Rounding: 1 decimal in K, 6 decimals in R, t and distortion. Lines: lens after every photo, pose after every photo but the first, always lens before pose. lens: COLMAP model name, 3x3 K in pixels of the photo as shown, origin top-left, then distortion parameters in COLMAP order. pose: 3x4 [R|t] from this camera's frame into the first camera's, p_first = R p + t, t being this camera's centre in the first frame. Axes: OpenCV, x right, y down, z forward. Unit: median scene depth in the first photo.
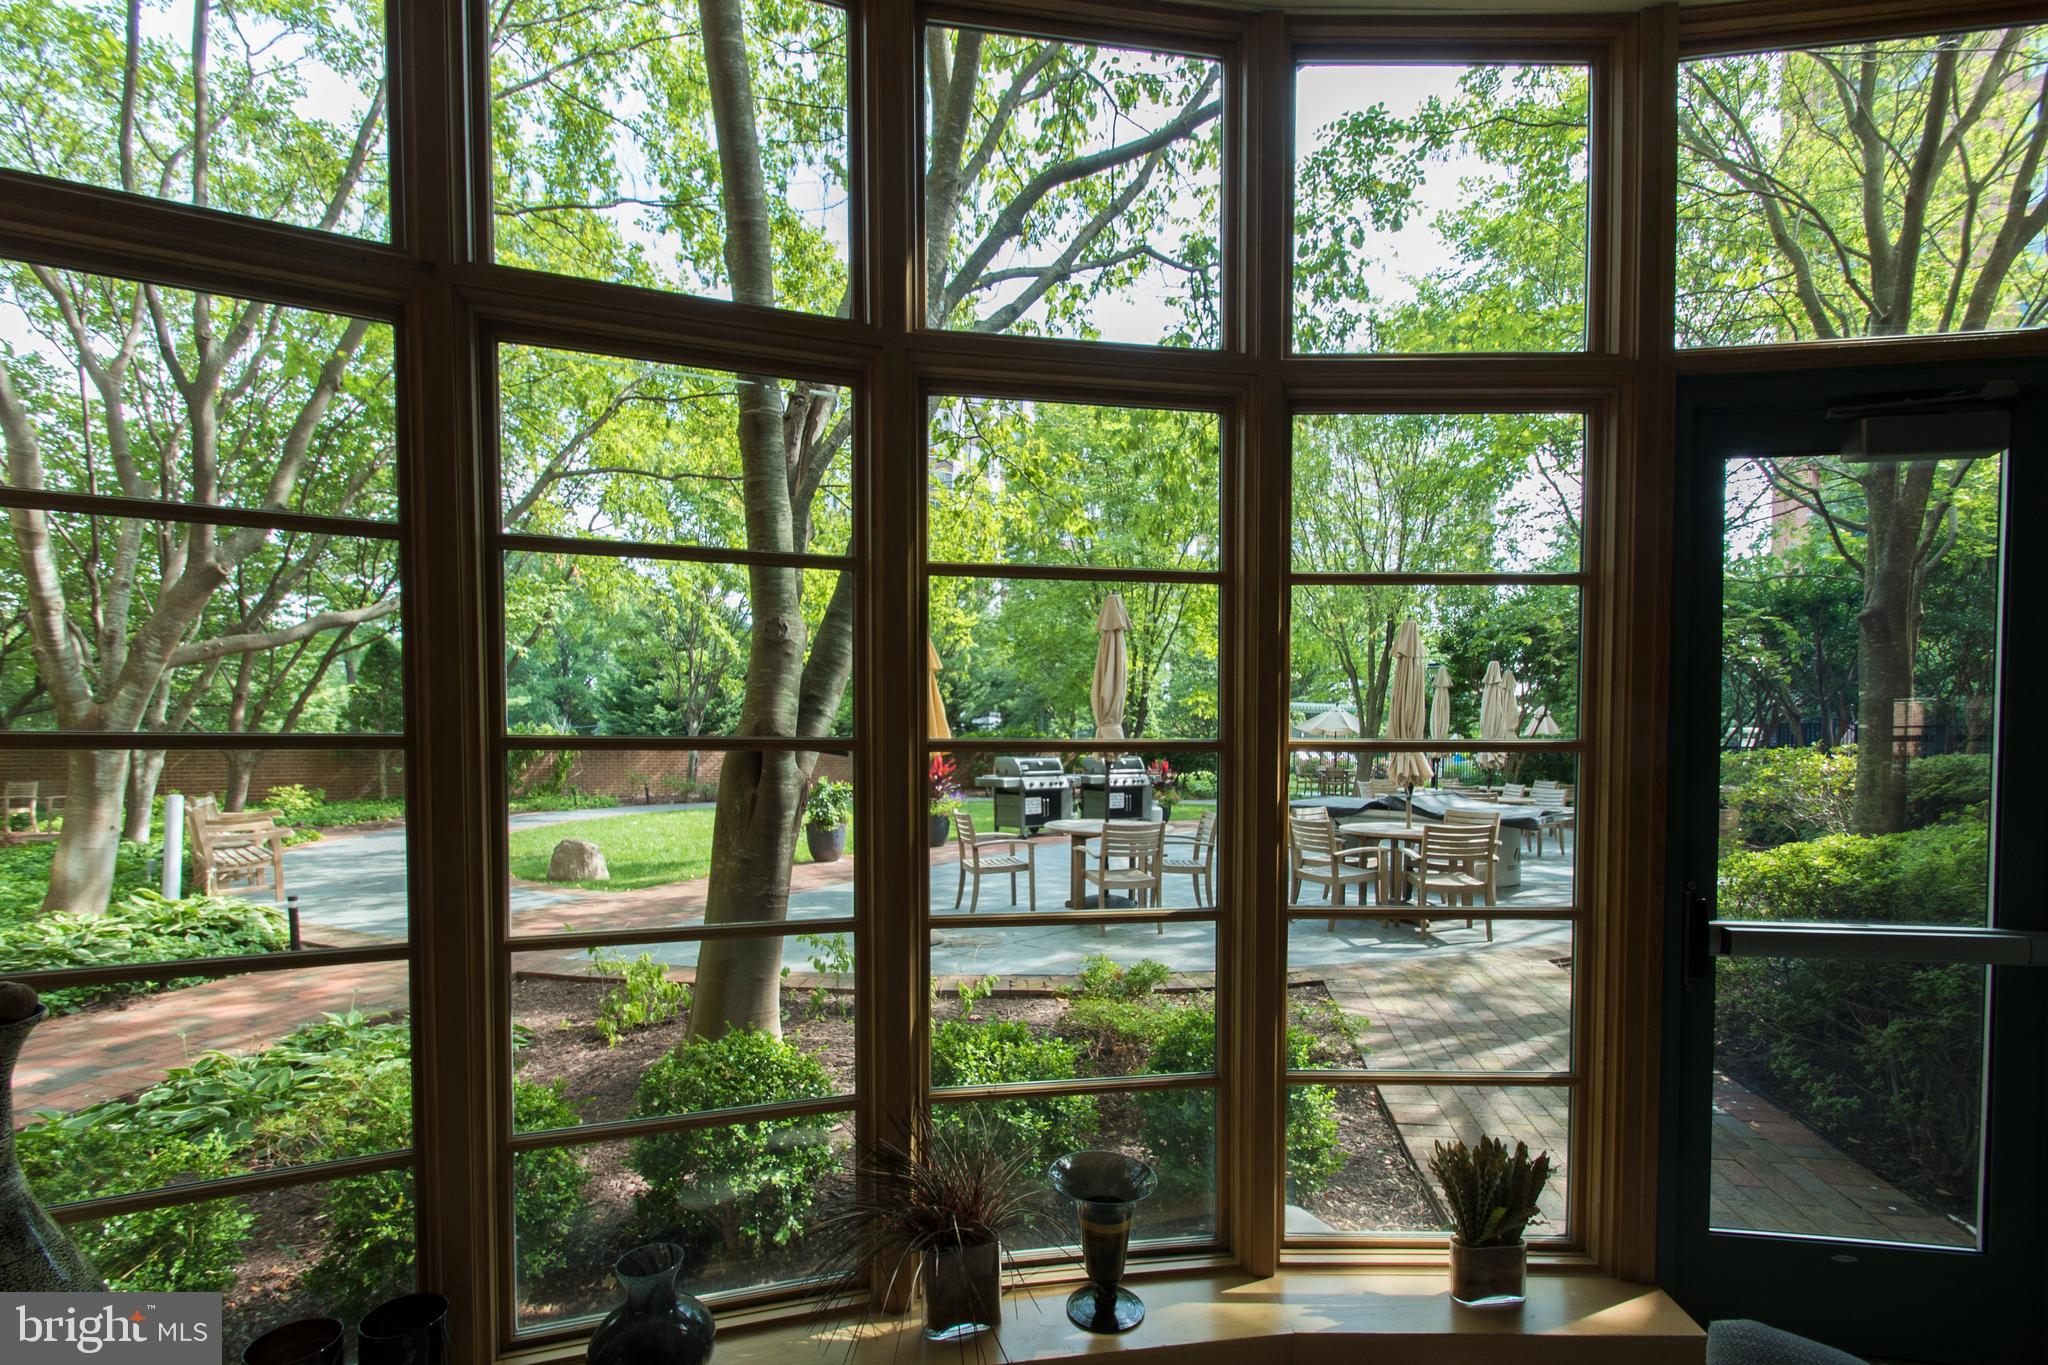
lens RADIAL K [[903.5, 0, 1021.8], [0, 903.5, 684.2], [0, 0, 1]] dist [0.000259, -0.001092]
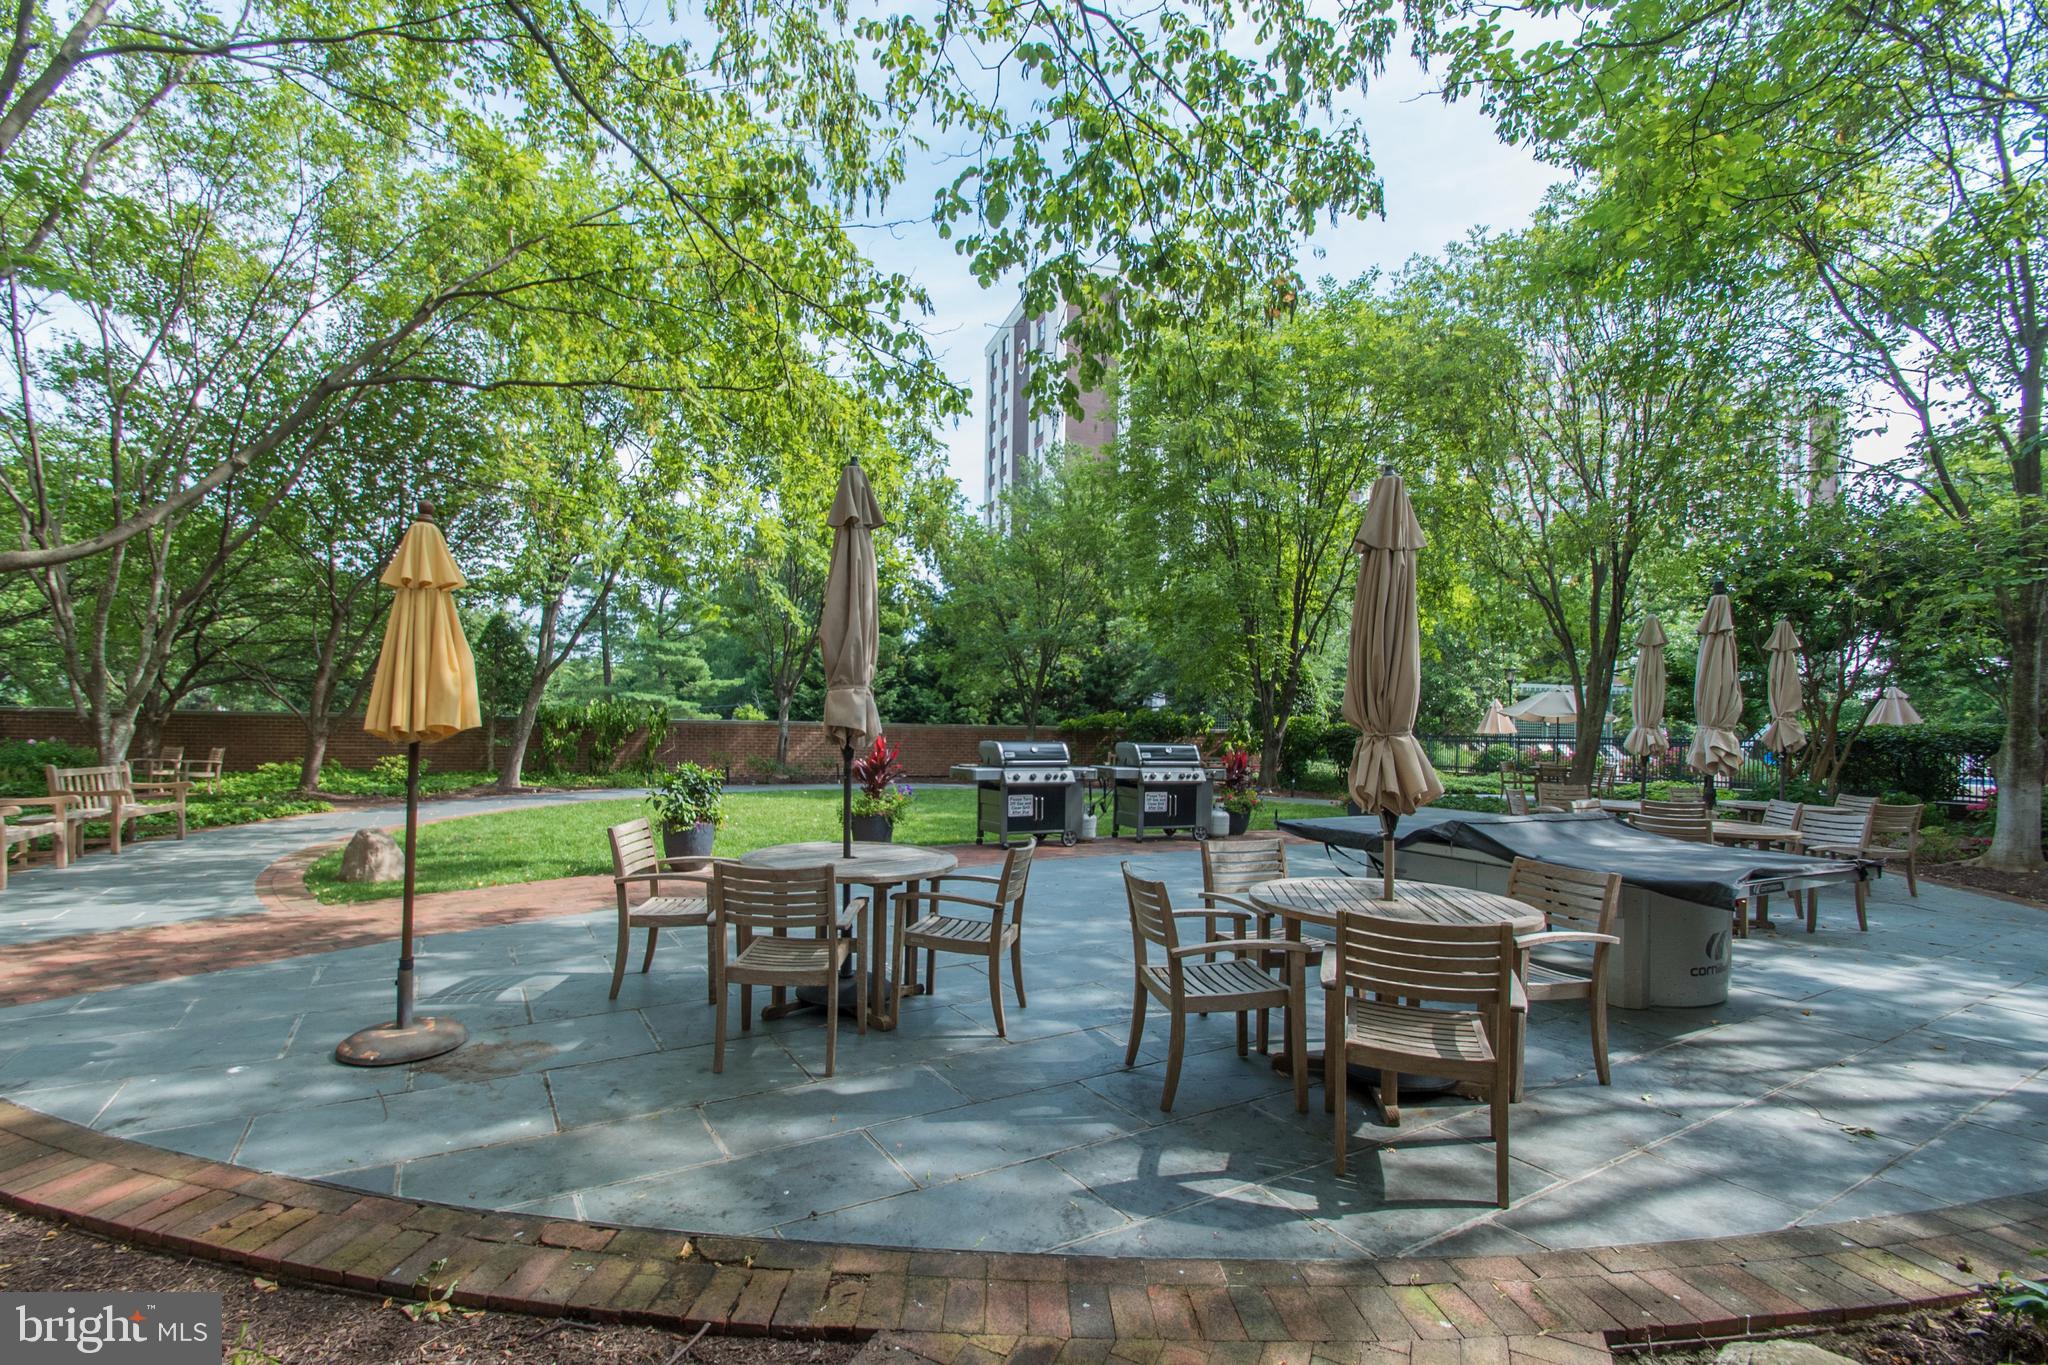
lens RADIAL K [[903.5, 0, 1022.3], [0, 903.5, 688.9], [0, 0, 1]] dist [0.000259, -0.001092]
pose [[0.964168, 0.003070, -0.265274, 0.186540], [0.002138, 0.999811, 0.019343, 0.020389], [0.265284, -0.019218, 0.963979, 0.248925]]
